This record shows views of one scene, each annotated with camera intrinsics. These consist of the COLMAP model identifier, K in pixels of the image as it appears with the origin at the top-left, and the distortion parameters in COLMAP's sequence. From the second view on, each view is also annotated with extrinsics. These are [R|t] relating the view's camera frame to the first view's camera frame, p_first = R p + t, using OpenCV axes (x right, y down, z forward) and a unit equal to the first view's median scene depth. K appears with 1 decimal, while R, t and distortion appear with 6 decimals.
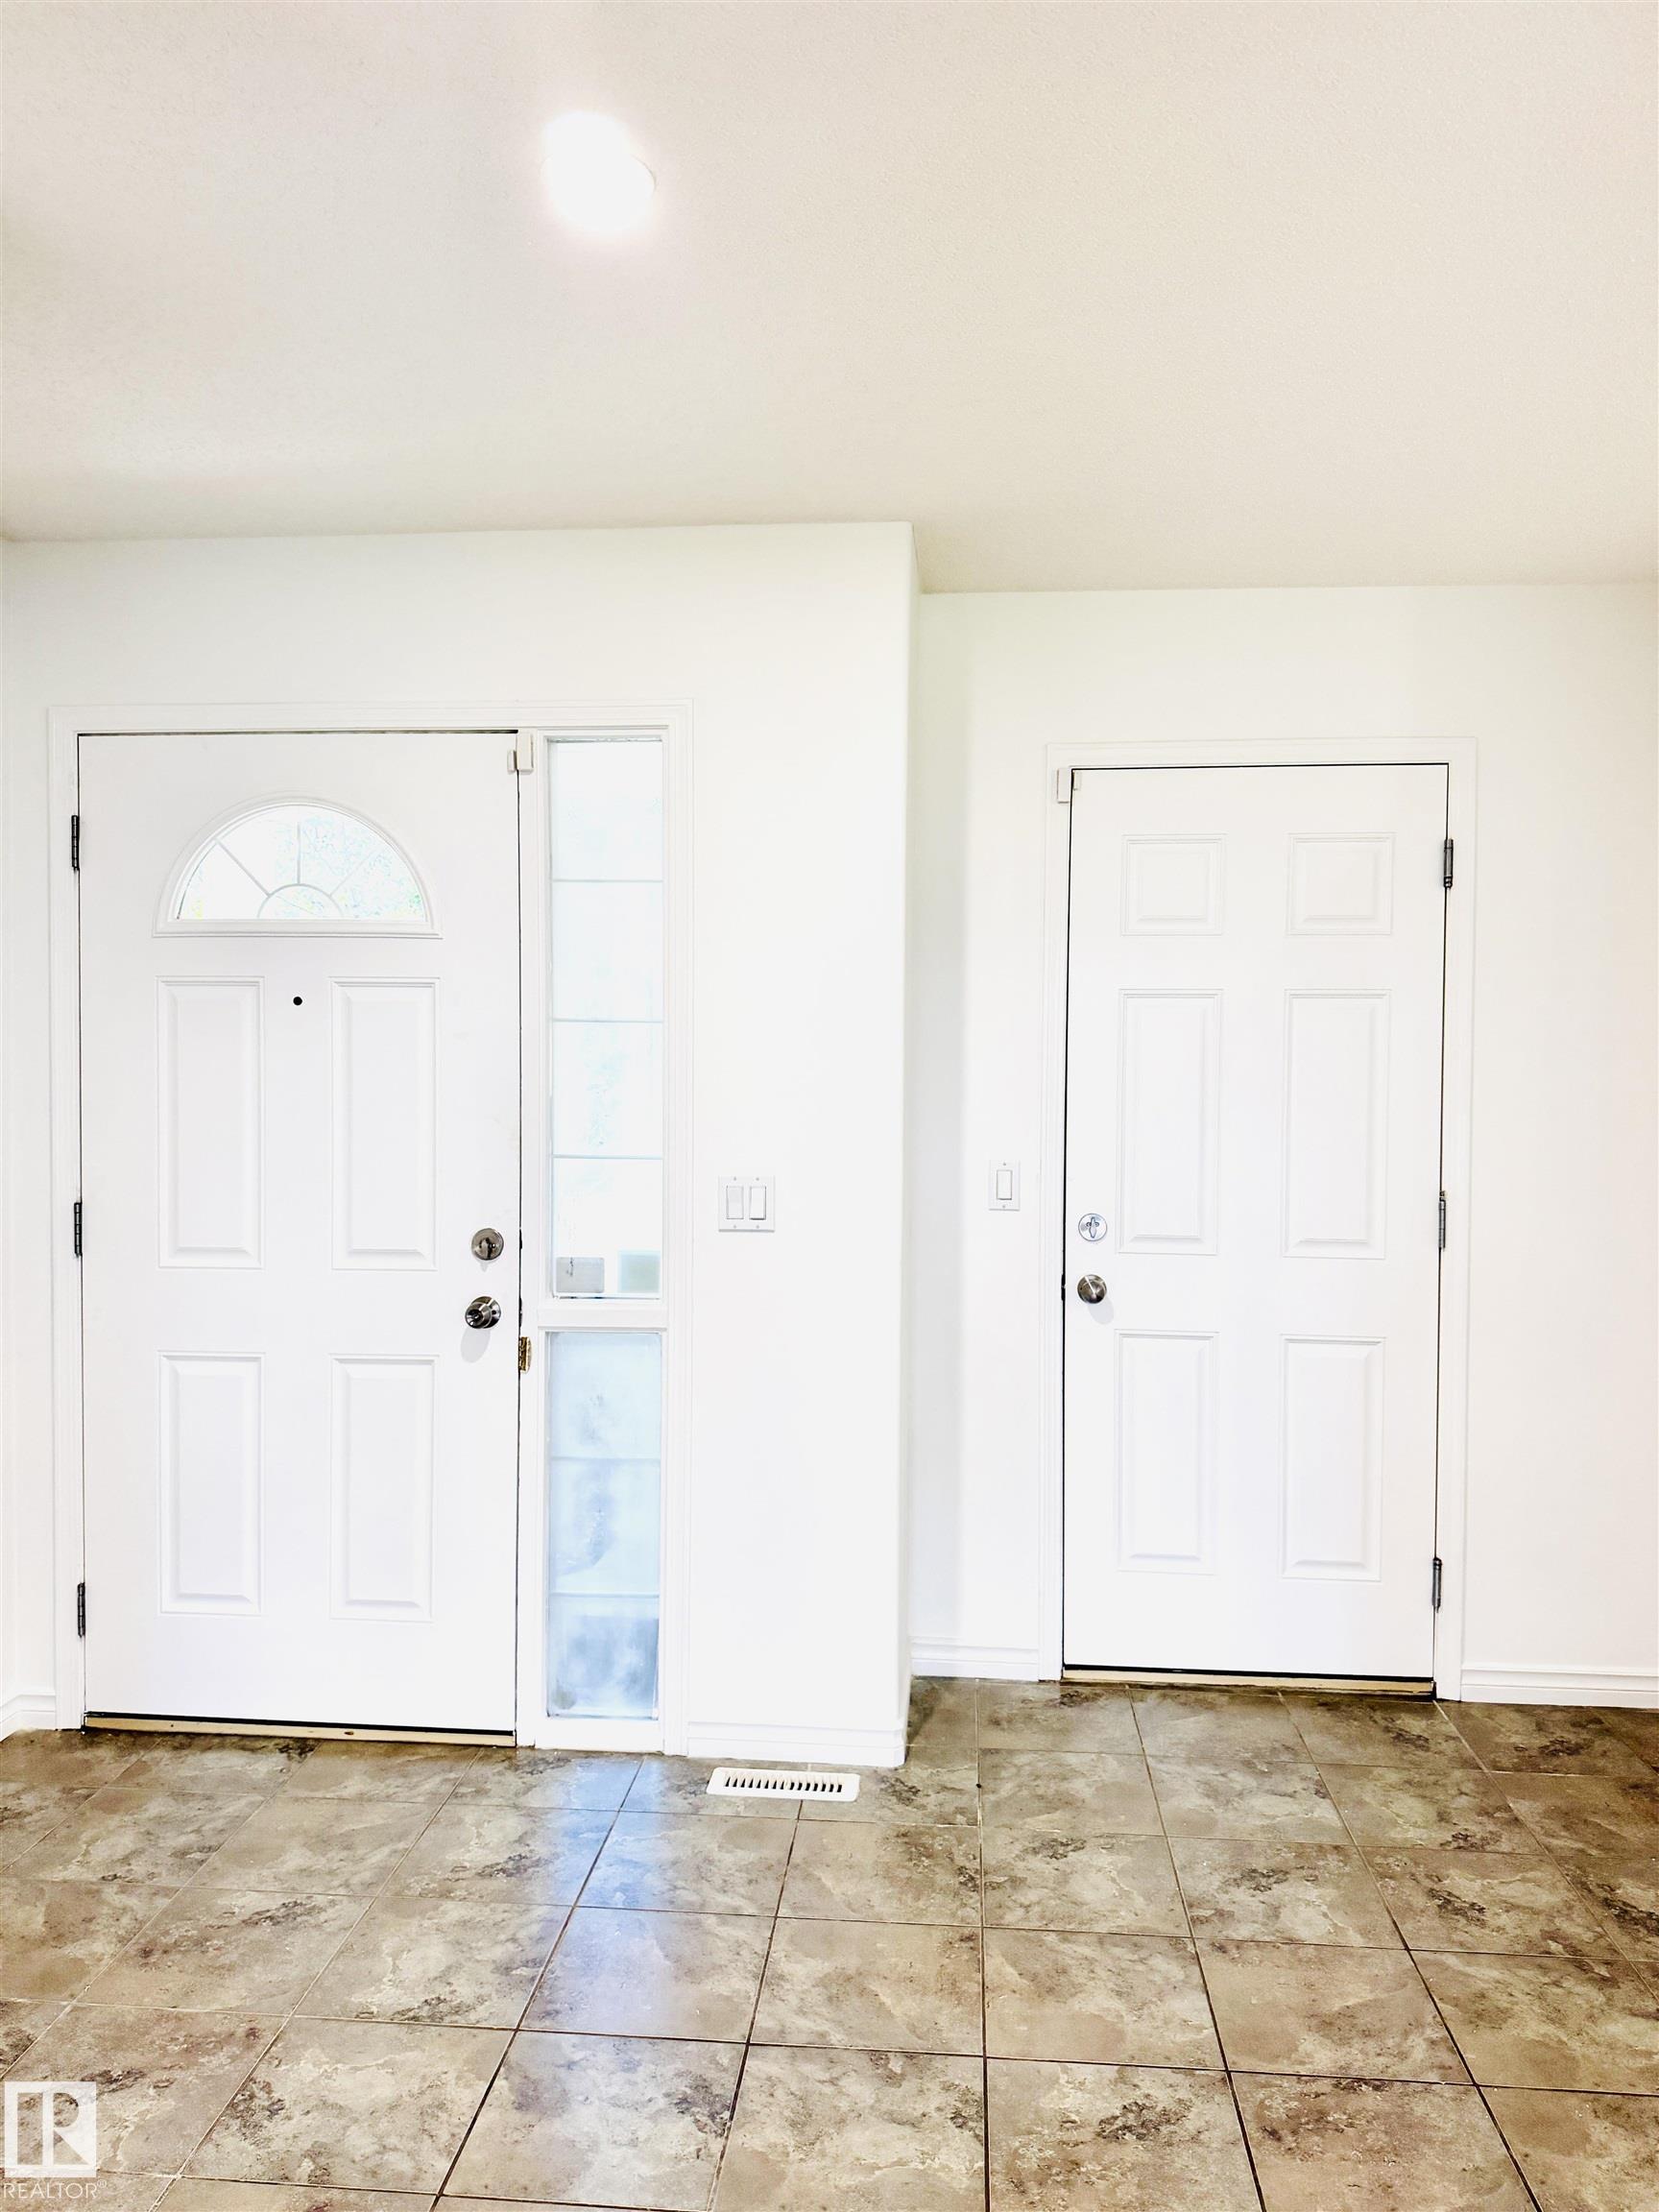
lens RADIAL K [[1582.8, 0, 818.8], [0, 1582.8, 1108.4], [0, 0, 1]] dist [0.037572, -0.033488]
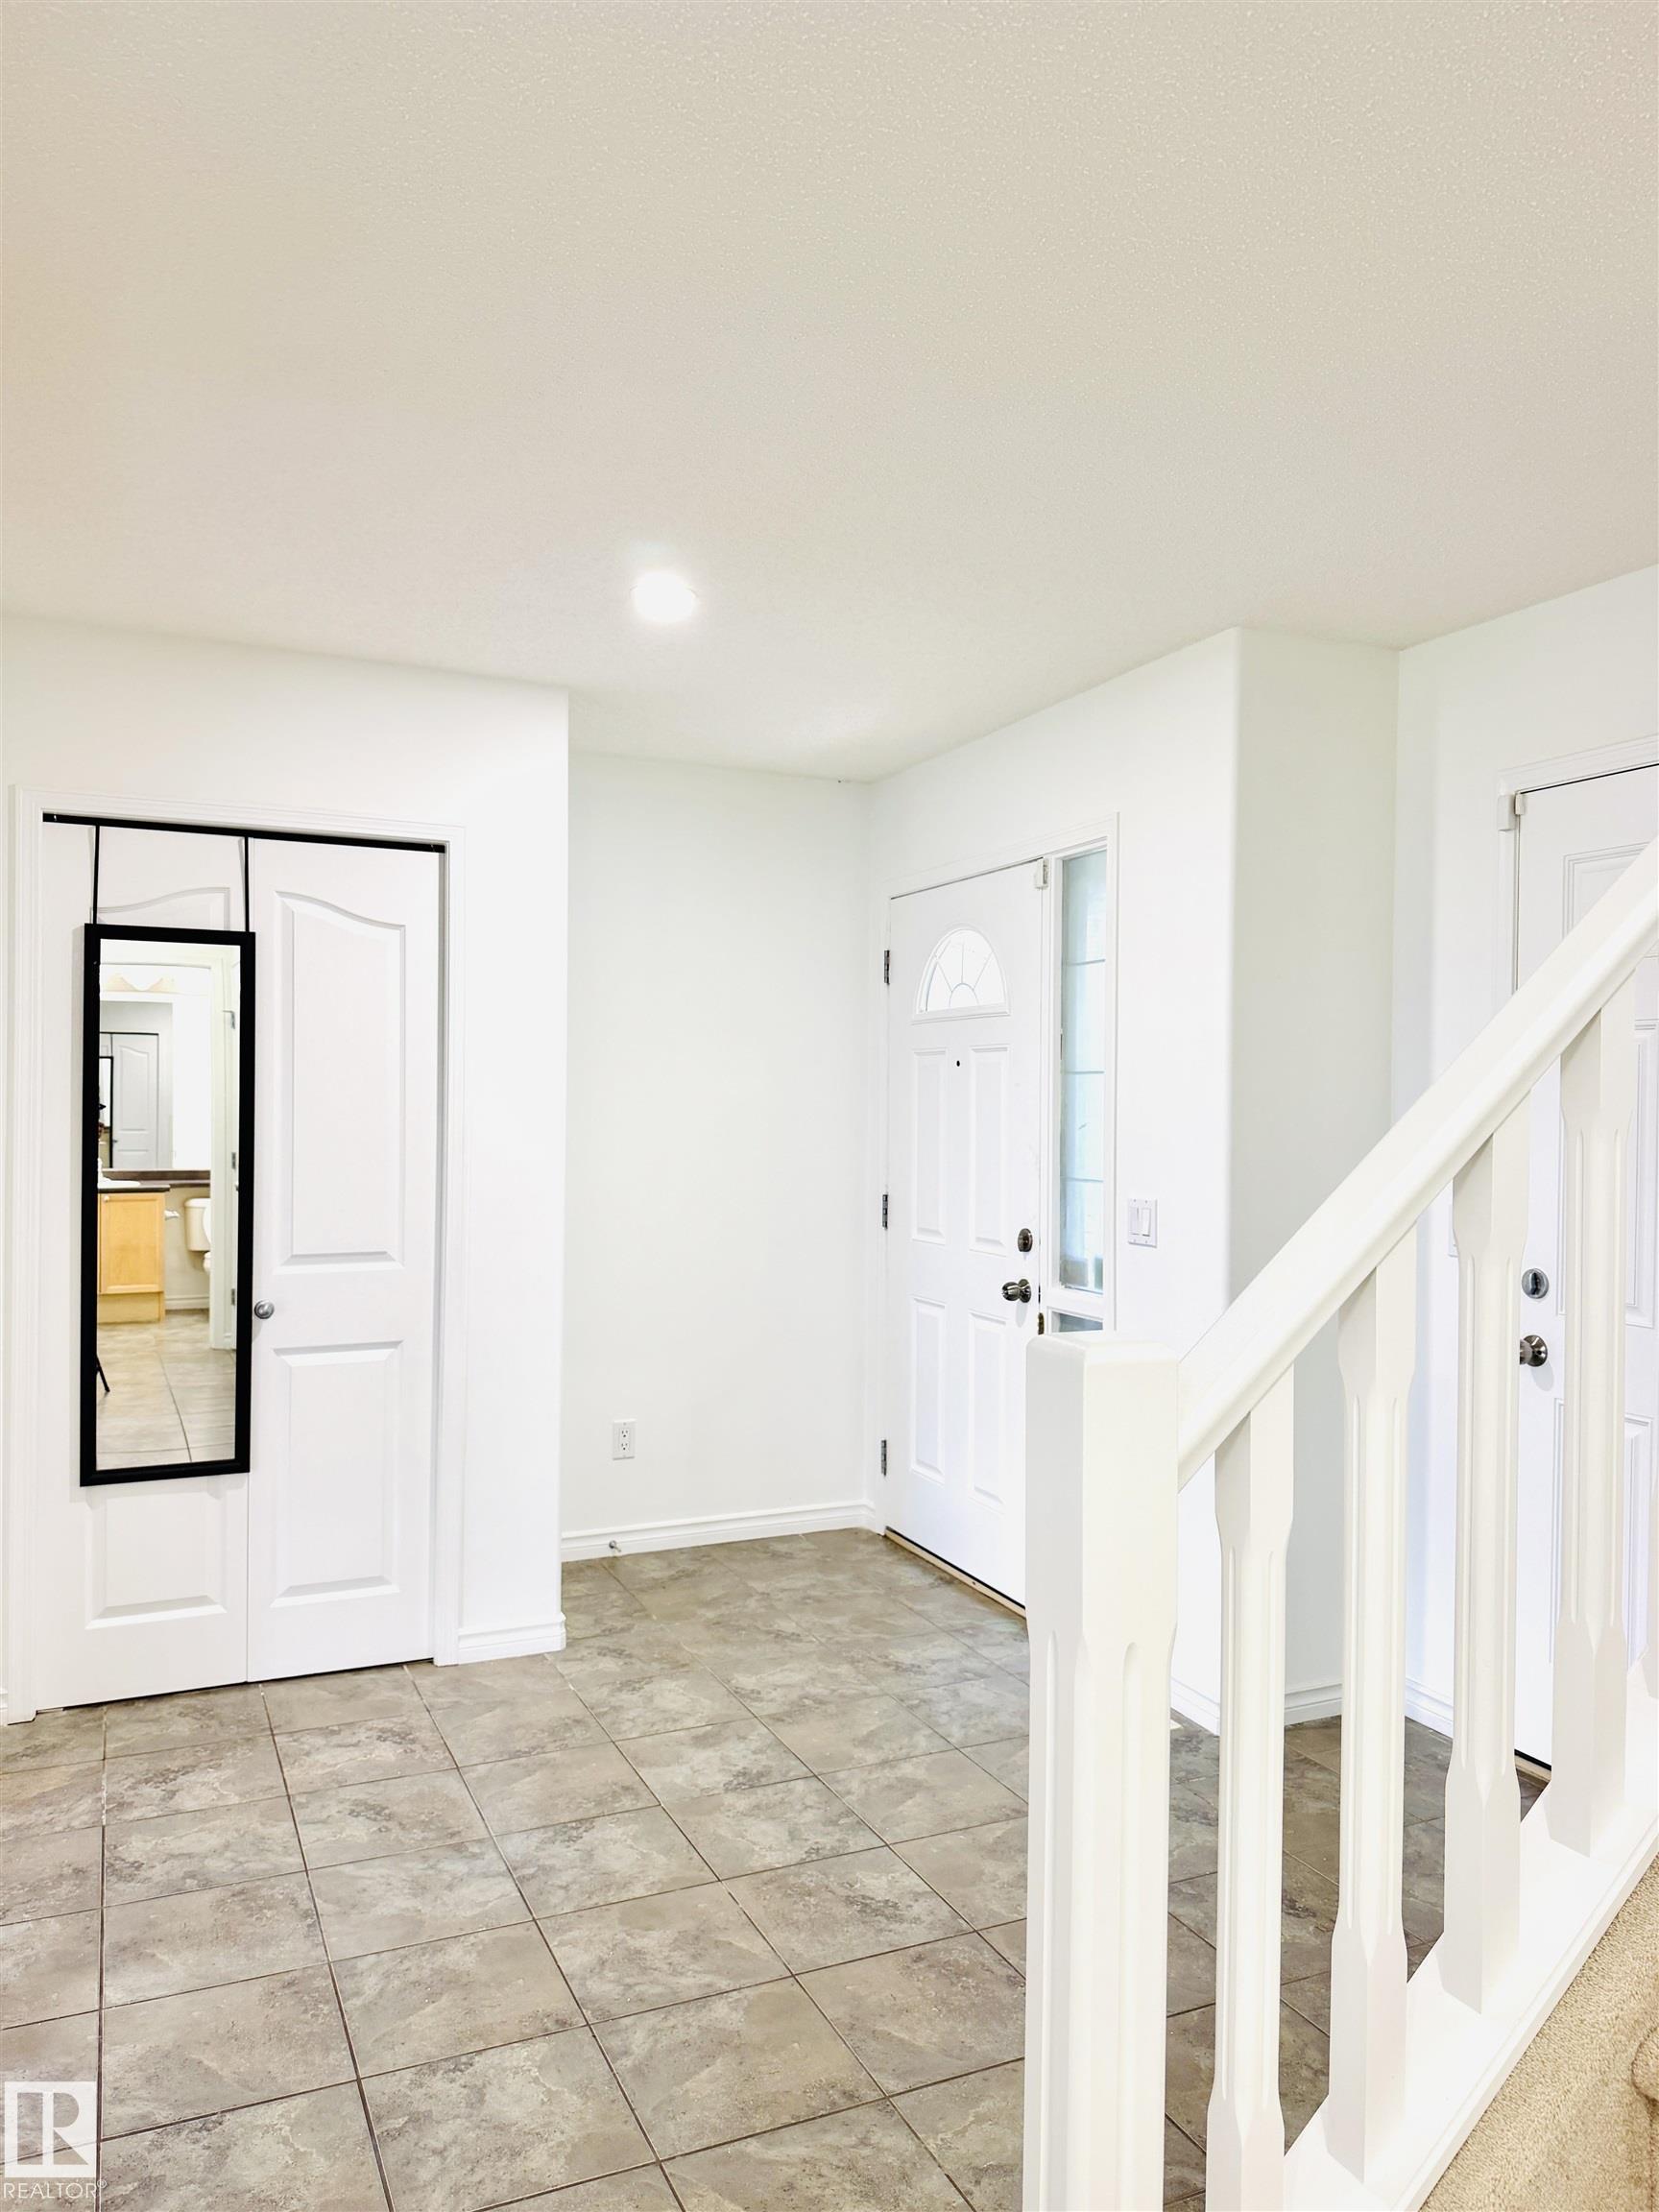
lens RADIAL K [[1582.8, 0, 819.1], [0, 1582.8, 1086.5], [0, 0, 1]] dist [0.037572, -0.033488]
pose [[0.476880, -0.012429, -0.878881, 0.892203], [-0.017181, 0.999577, -0.023459, -0.010229], [0.878801, 0.026287, 0.476464, 0.204748]]
